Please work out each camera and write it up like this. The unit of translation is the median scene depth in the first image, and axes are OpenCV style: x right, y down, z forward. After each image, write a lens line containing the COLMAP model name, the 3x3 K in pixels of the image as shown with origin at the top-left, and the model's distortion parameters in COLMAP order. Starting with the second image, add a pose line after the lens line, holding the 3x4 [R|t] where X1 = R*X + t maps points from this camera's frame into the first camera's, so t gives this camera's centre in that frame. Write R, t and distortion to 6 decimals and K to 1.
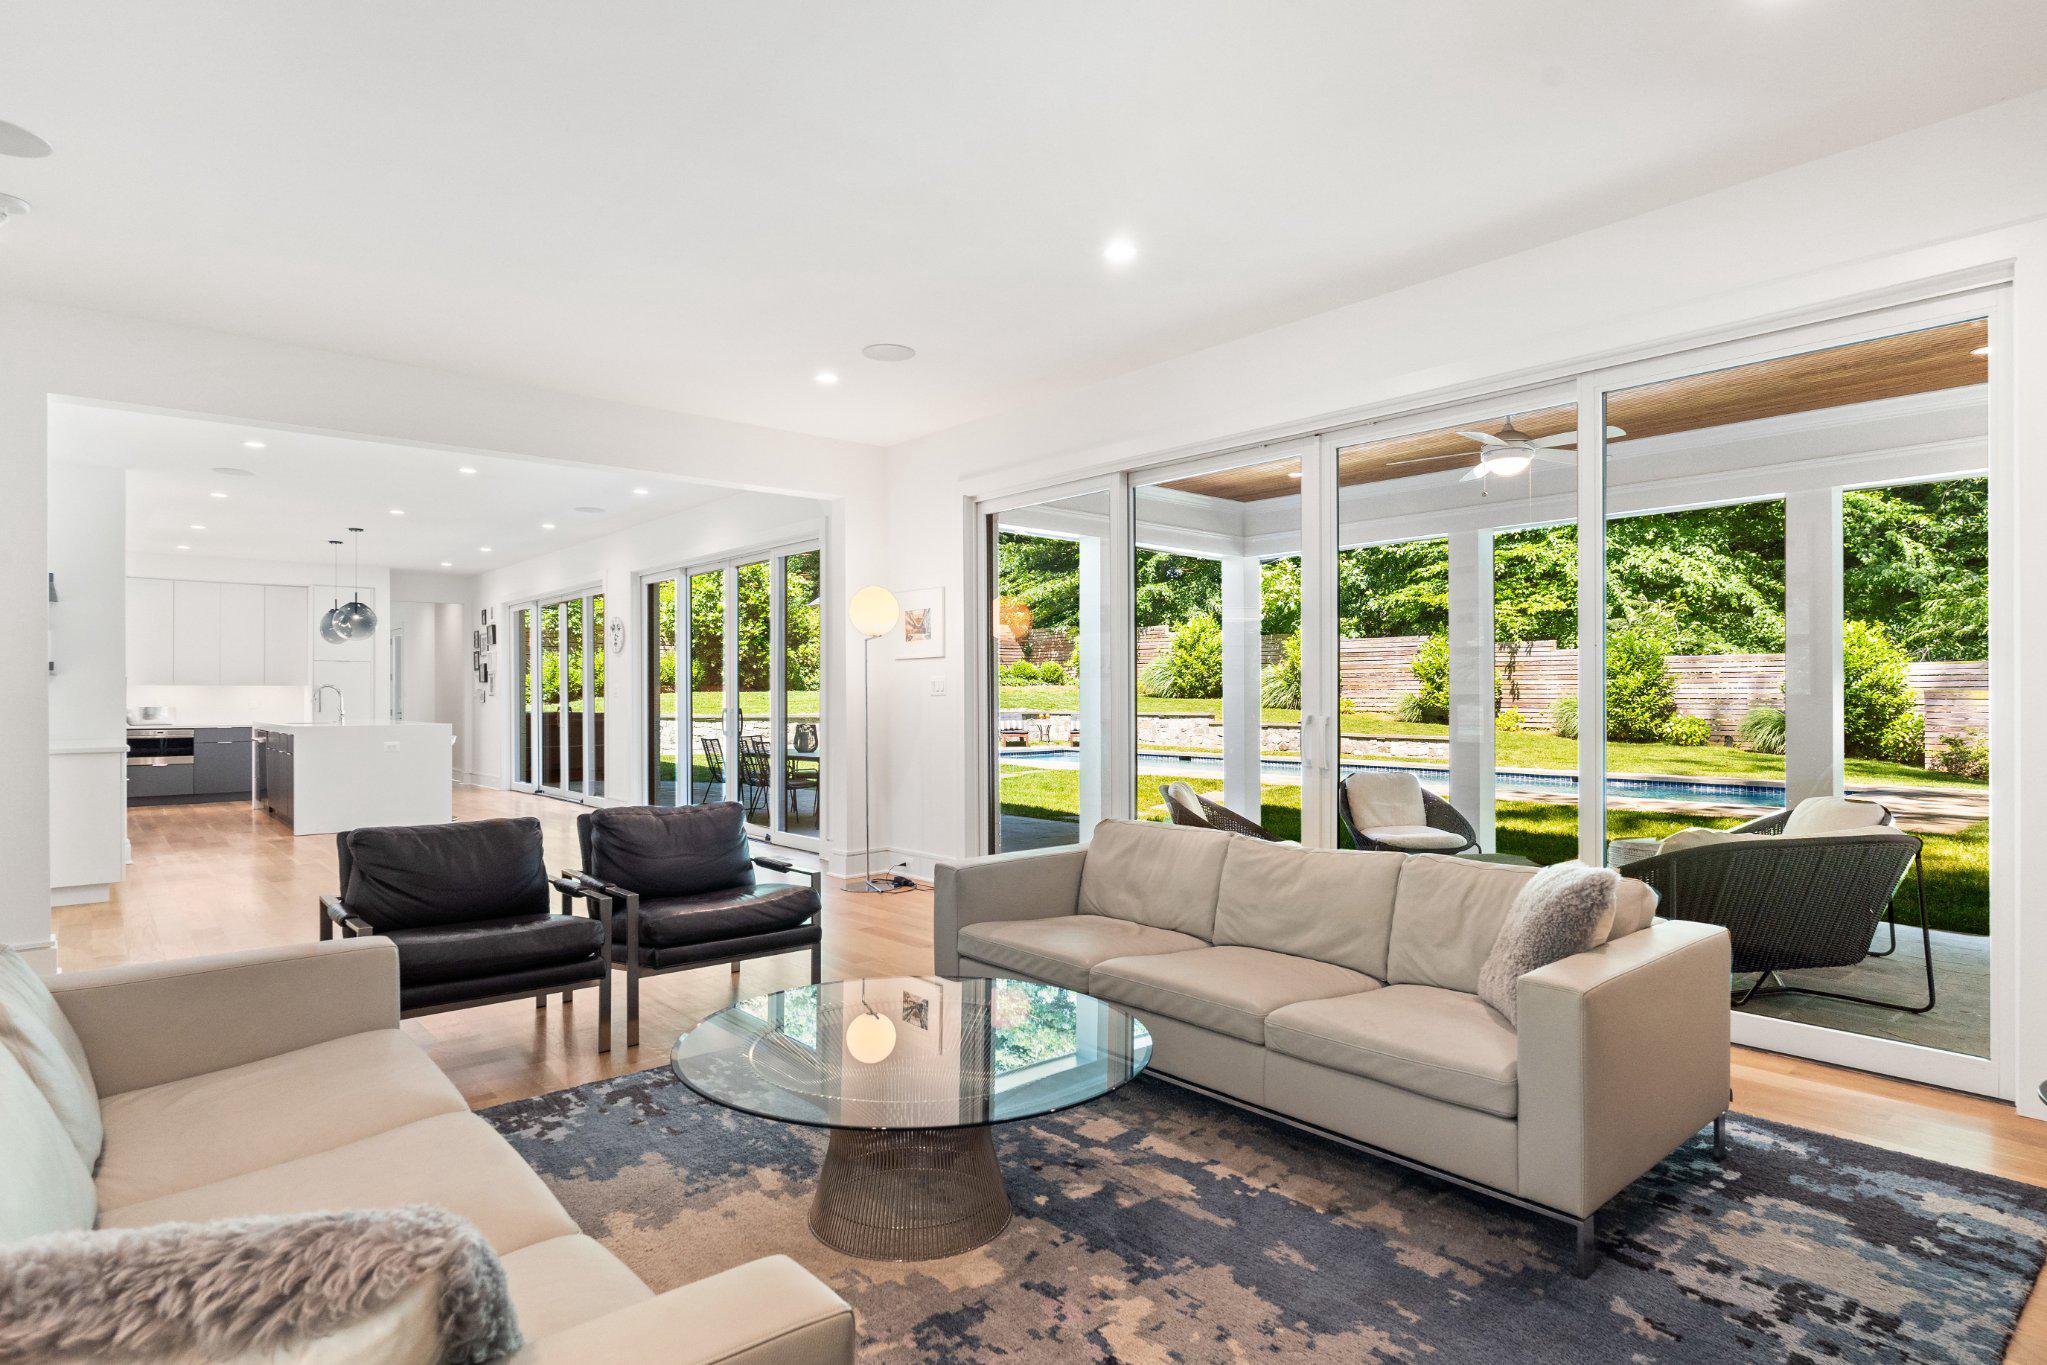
lens RADIAL K [[1110.0, 0, 1022.5], [0, 1110.0, 689.2], [0, 0, 1]] dist [0.000092, 0.000026]
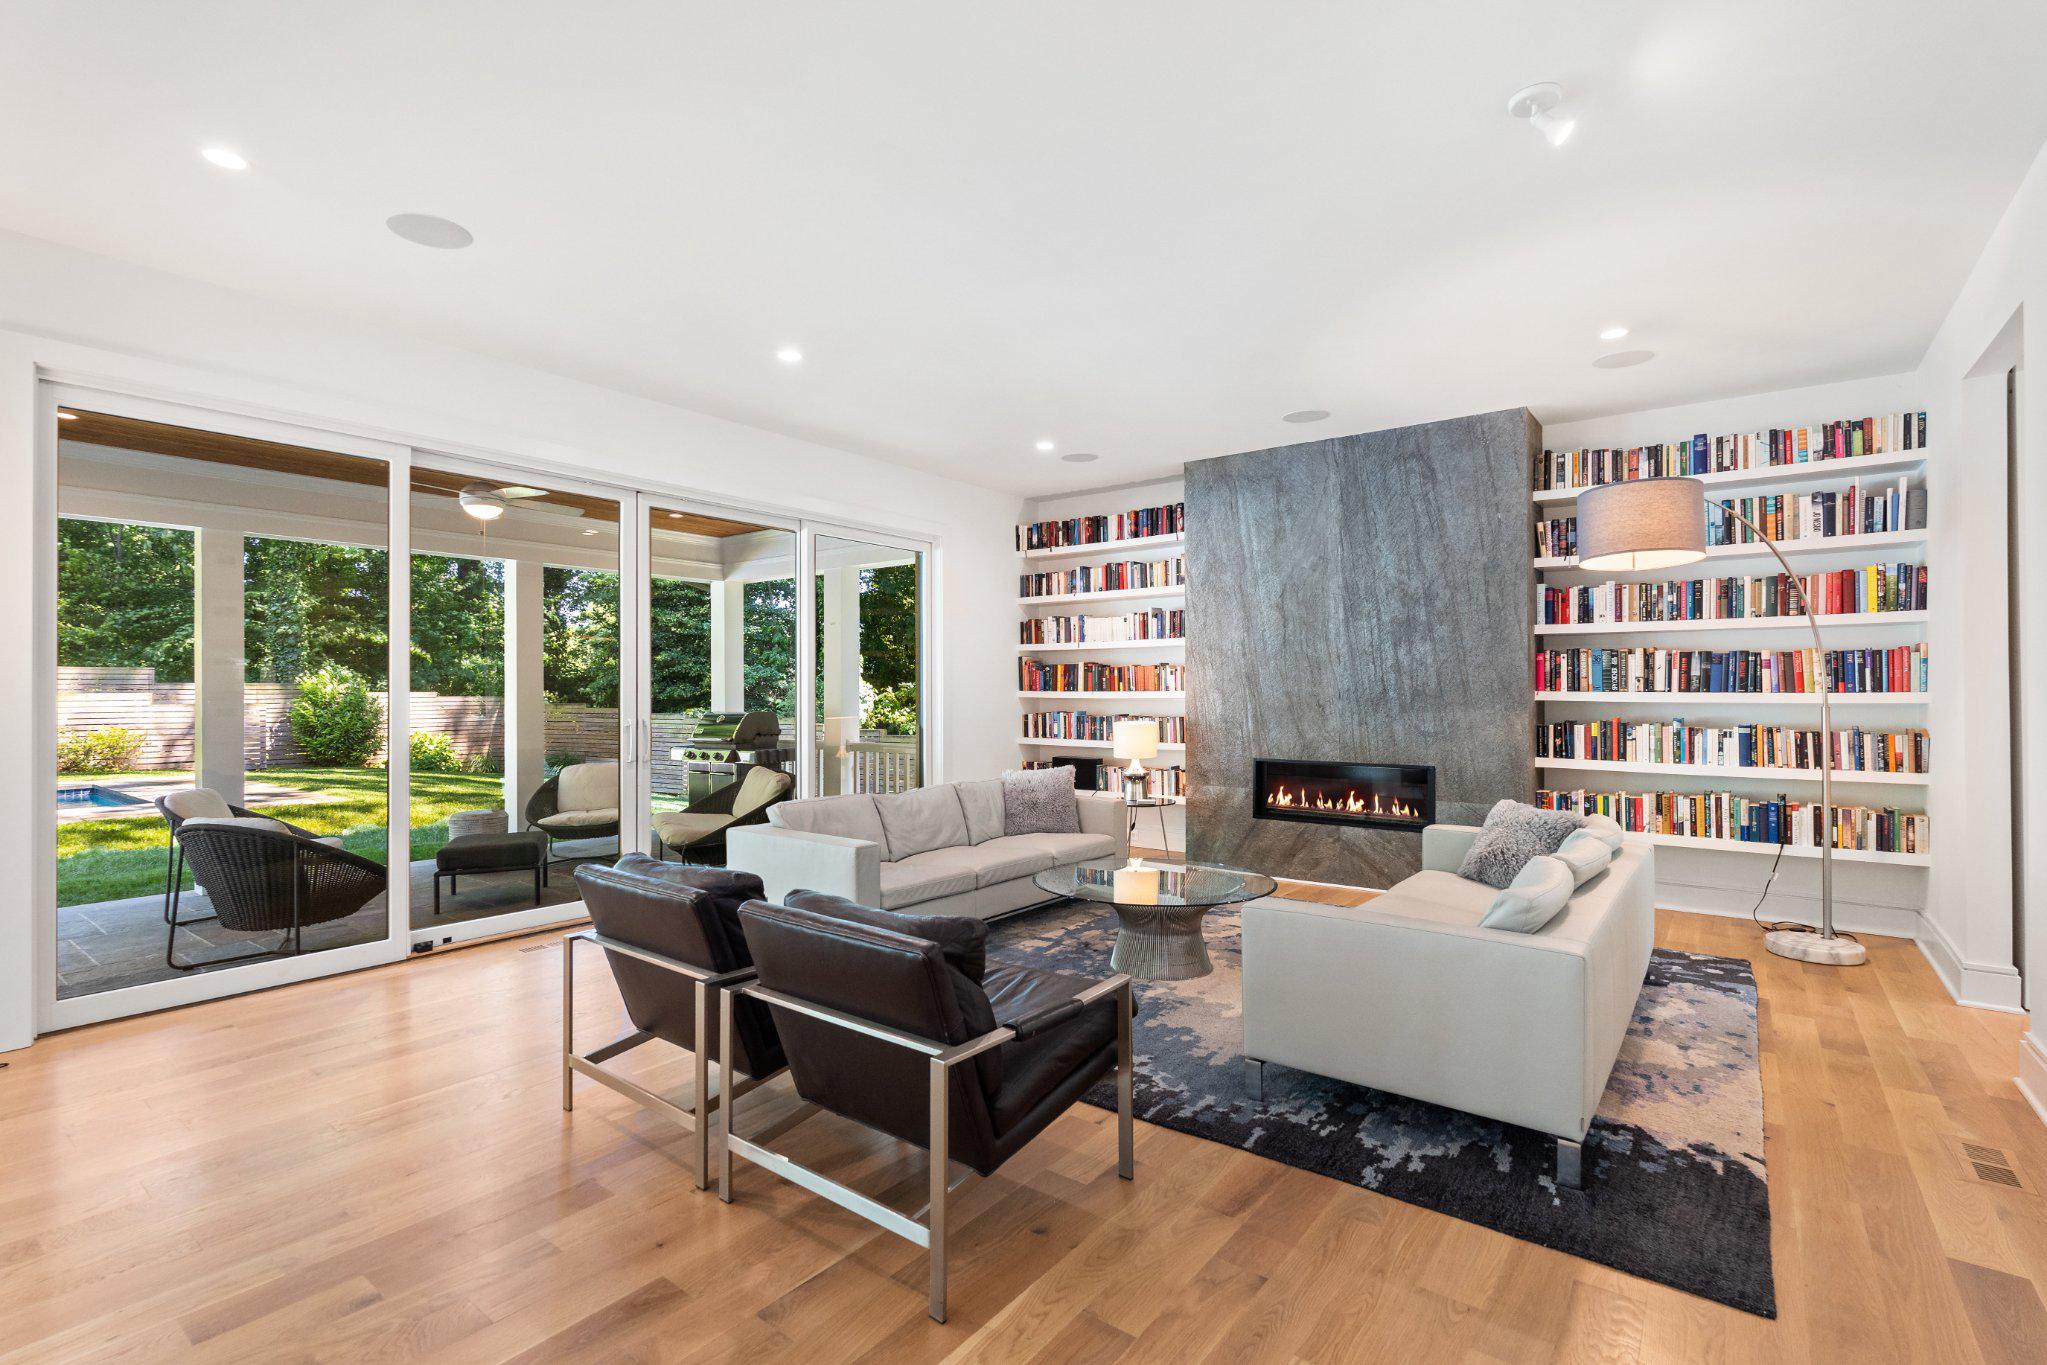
lens RADIAL K [[915.9, 0, 1016.8], [0, 915.9, 682.7], [0, 0, 1]] dist [0.000049, -0.000418]
pose [[-0.192599, 0.009456, 0.981232, -1.466748], [-0.002834, 0.999944, -0.010193, -0.018336], [-0.981273, -0.004744, -0.192561, 1.381570]]
